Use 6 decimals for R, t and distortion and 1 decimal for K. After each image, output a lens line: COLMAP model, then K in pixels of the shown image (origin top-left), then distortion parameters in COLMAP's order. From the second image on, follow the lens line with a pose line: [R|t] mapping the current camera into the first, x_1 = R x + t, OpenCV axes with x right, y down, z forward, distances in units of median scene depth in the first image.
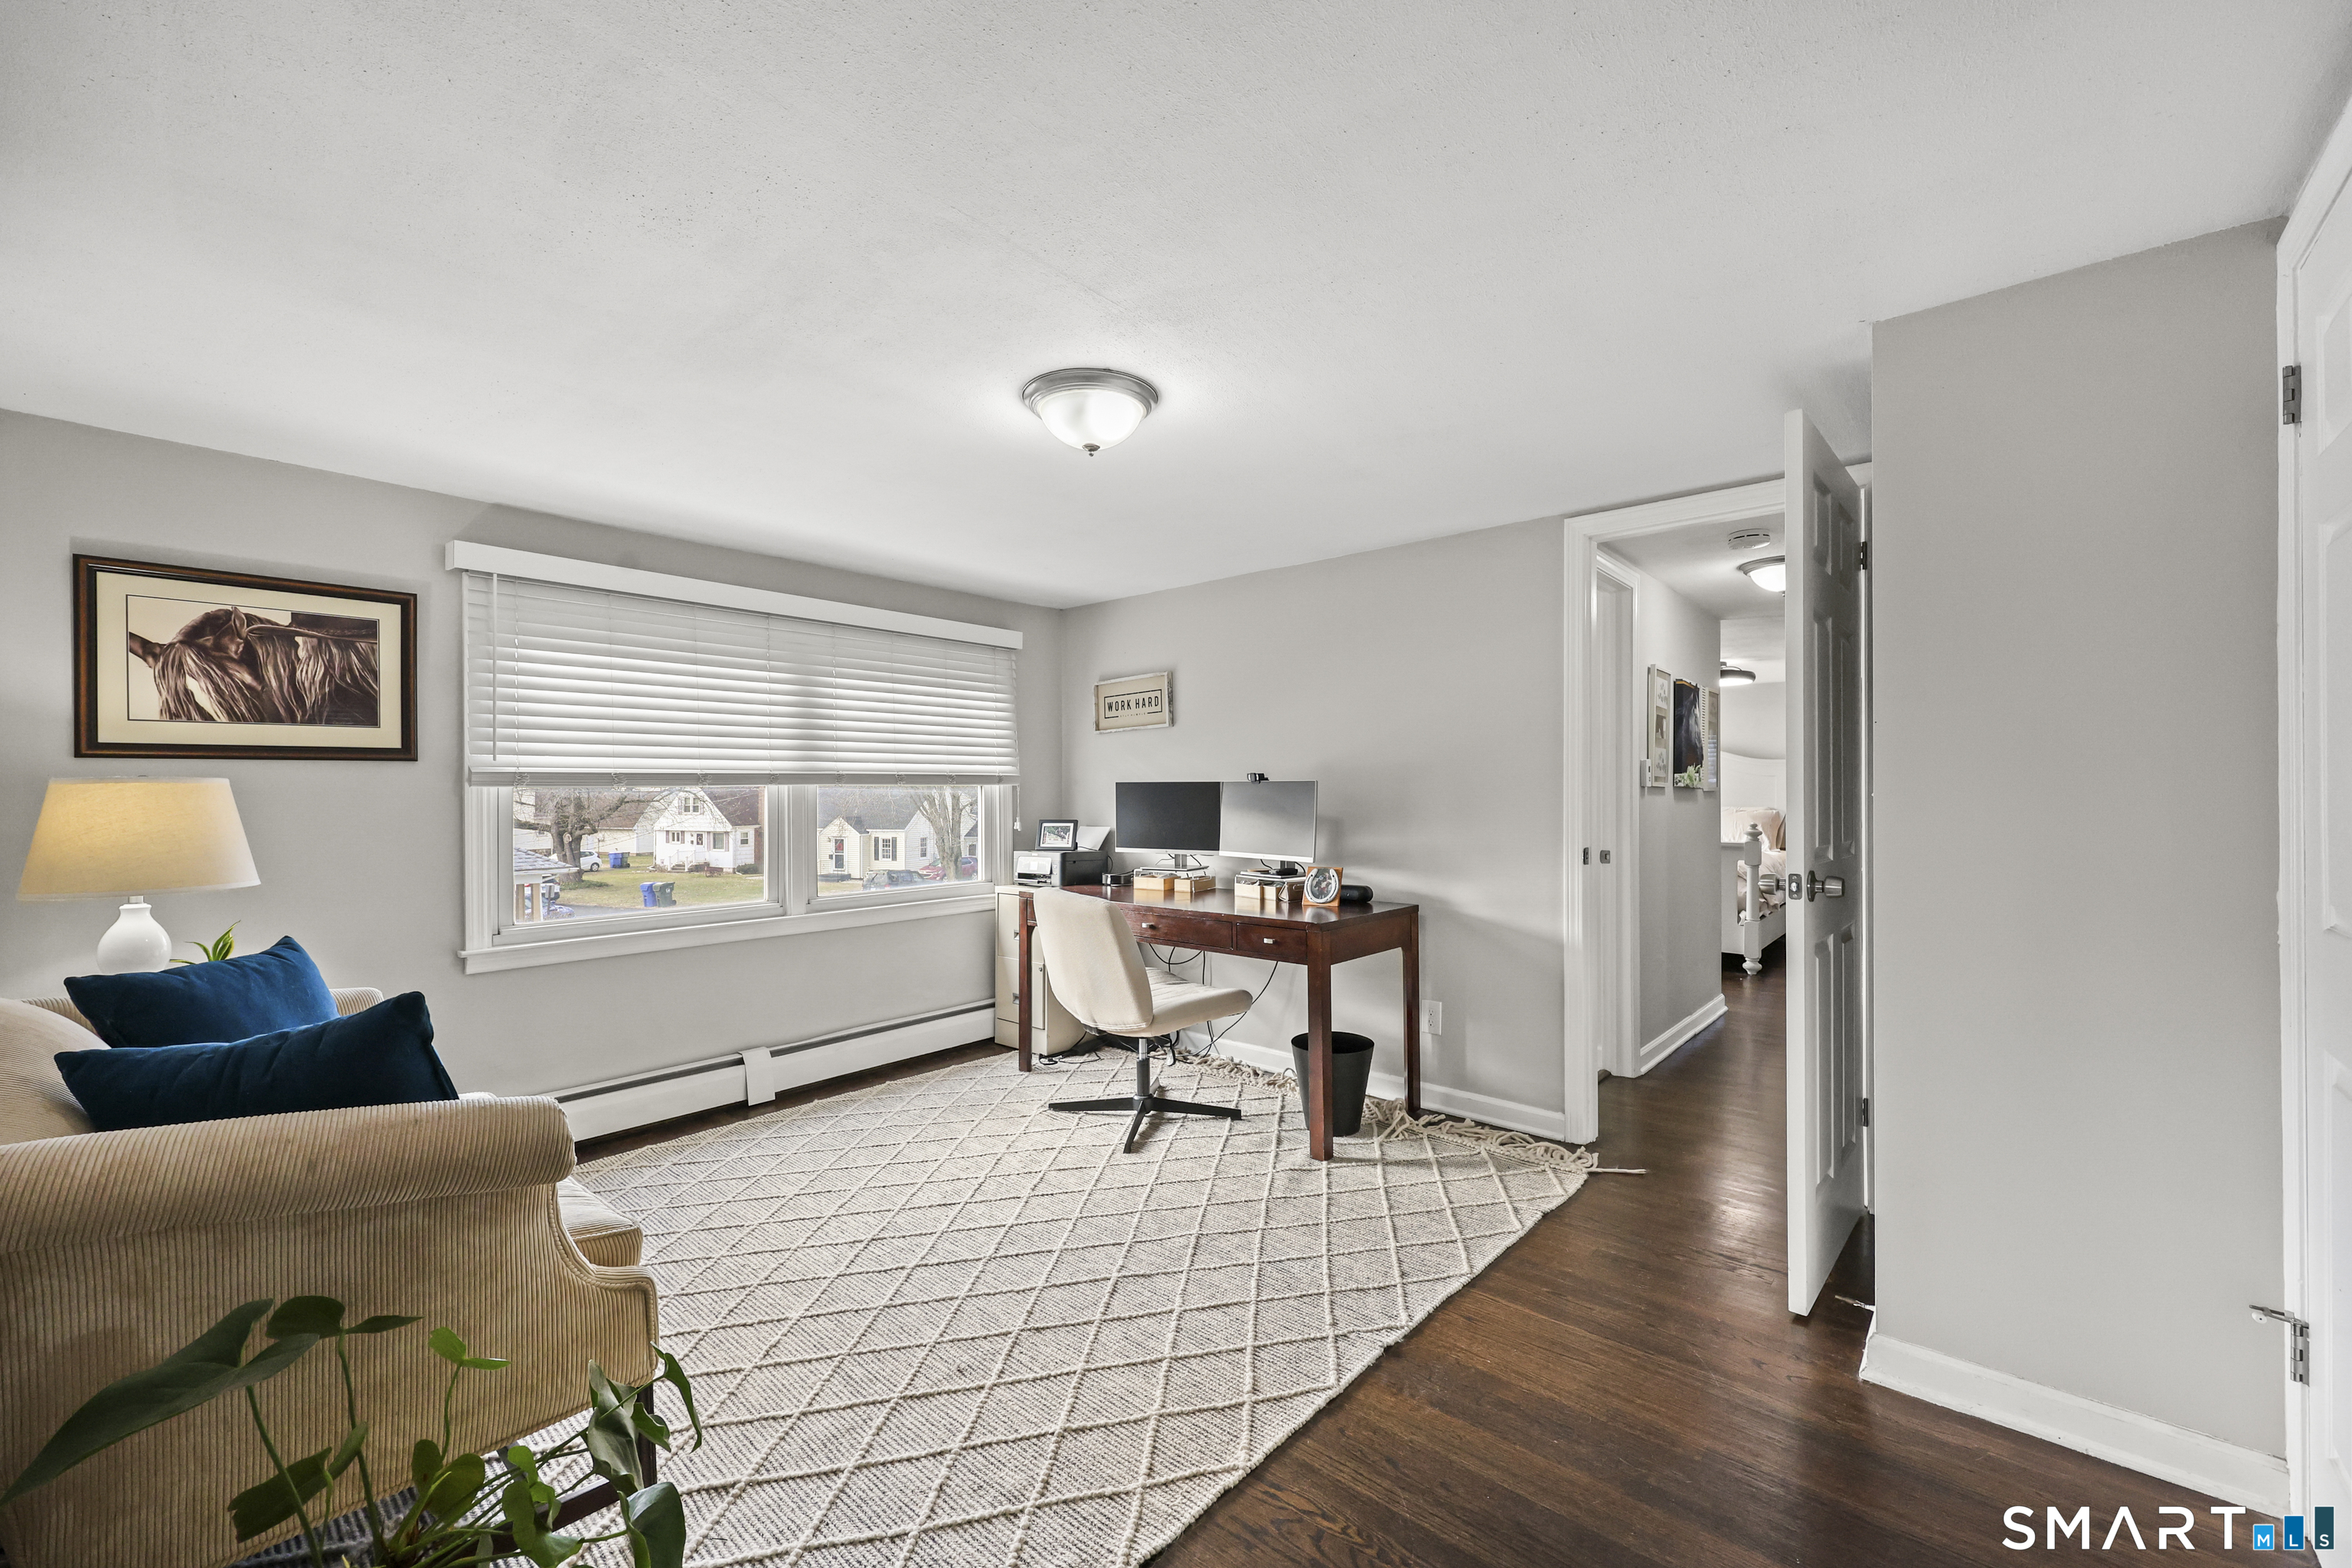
lens RADIAL K [[942.9, 0, 1165.0], [0, 942.9, 787.4], [0, 0, 1]] dist [-0.000086, 0.000176]
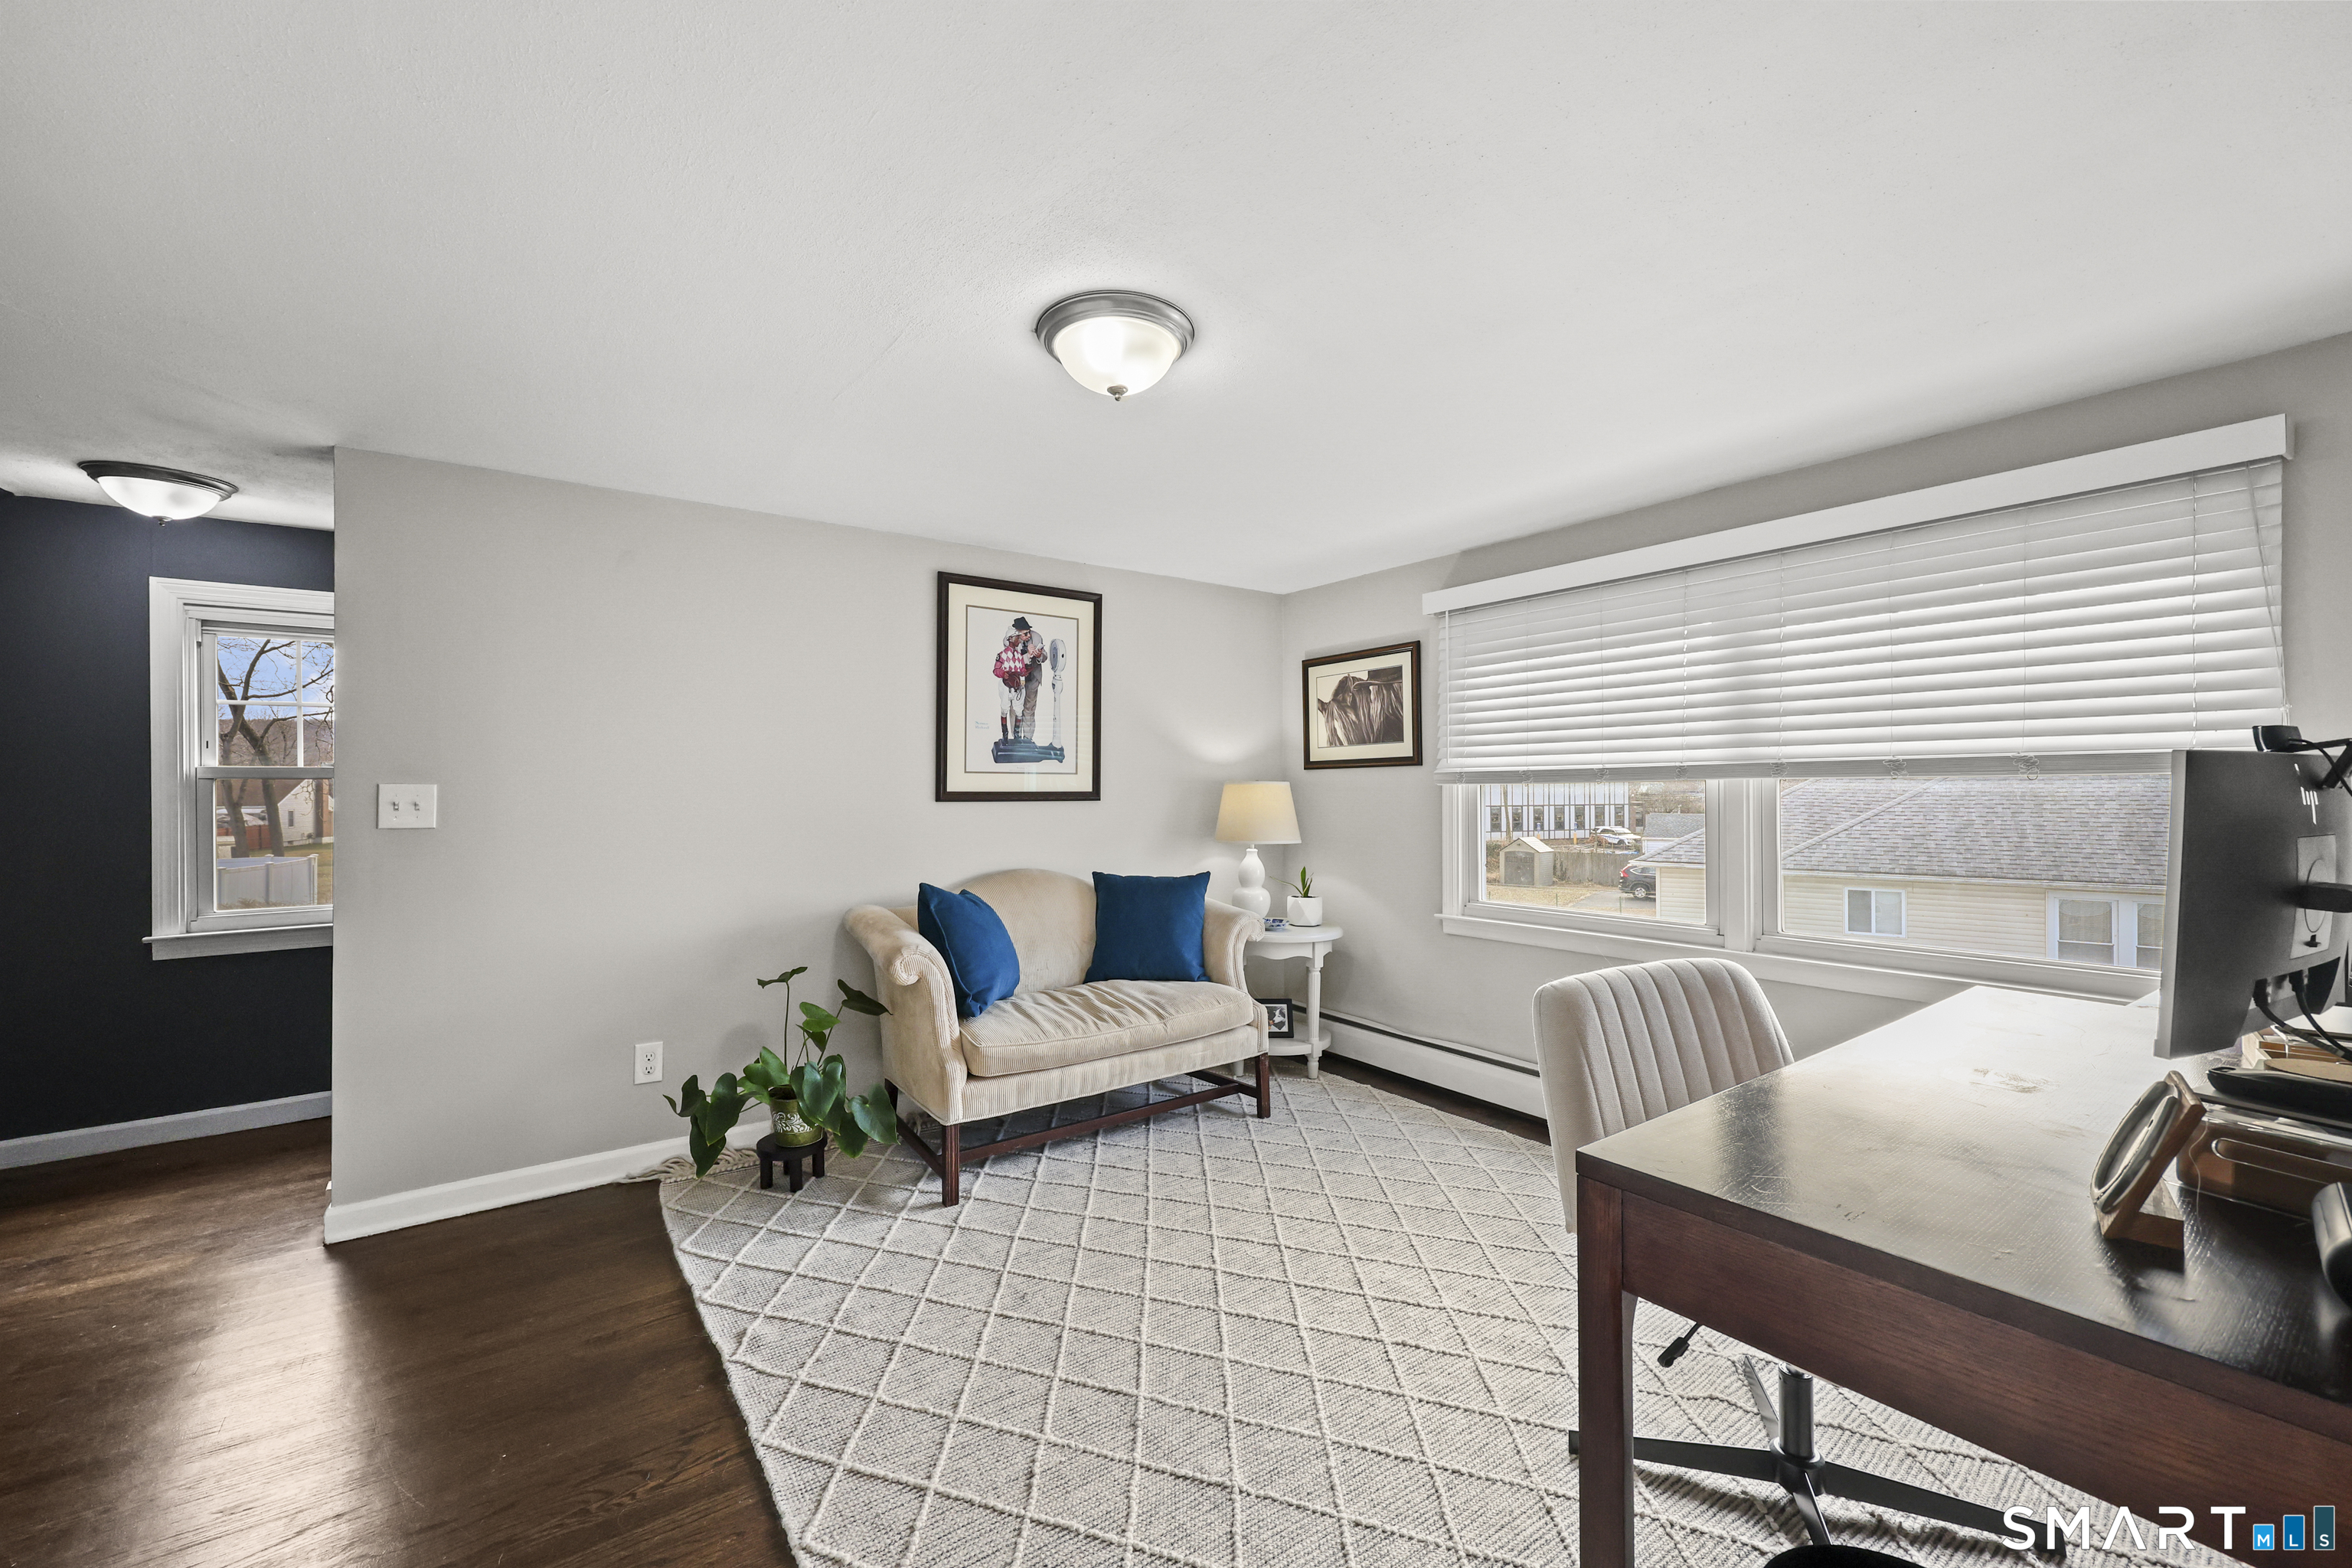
lens RADIAL K [[951.5, 0, 1212.8], [0, 951.5, 788.1], [0, 0, 1]] dist [-0.000468, -0.000024]
pose [[-0.187848, 0.004093, -0.982190, 0.651968], [0.012079, 0.999925, 0.001857, -0.002556], [0.982124, -0.011514, -0.187883, 1.080551]]
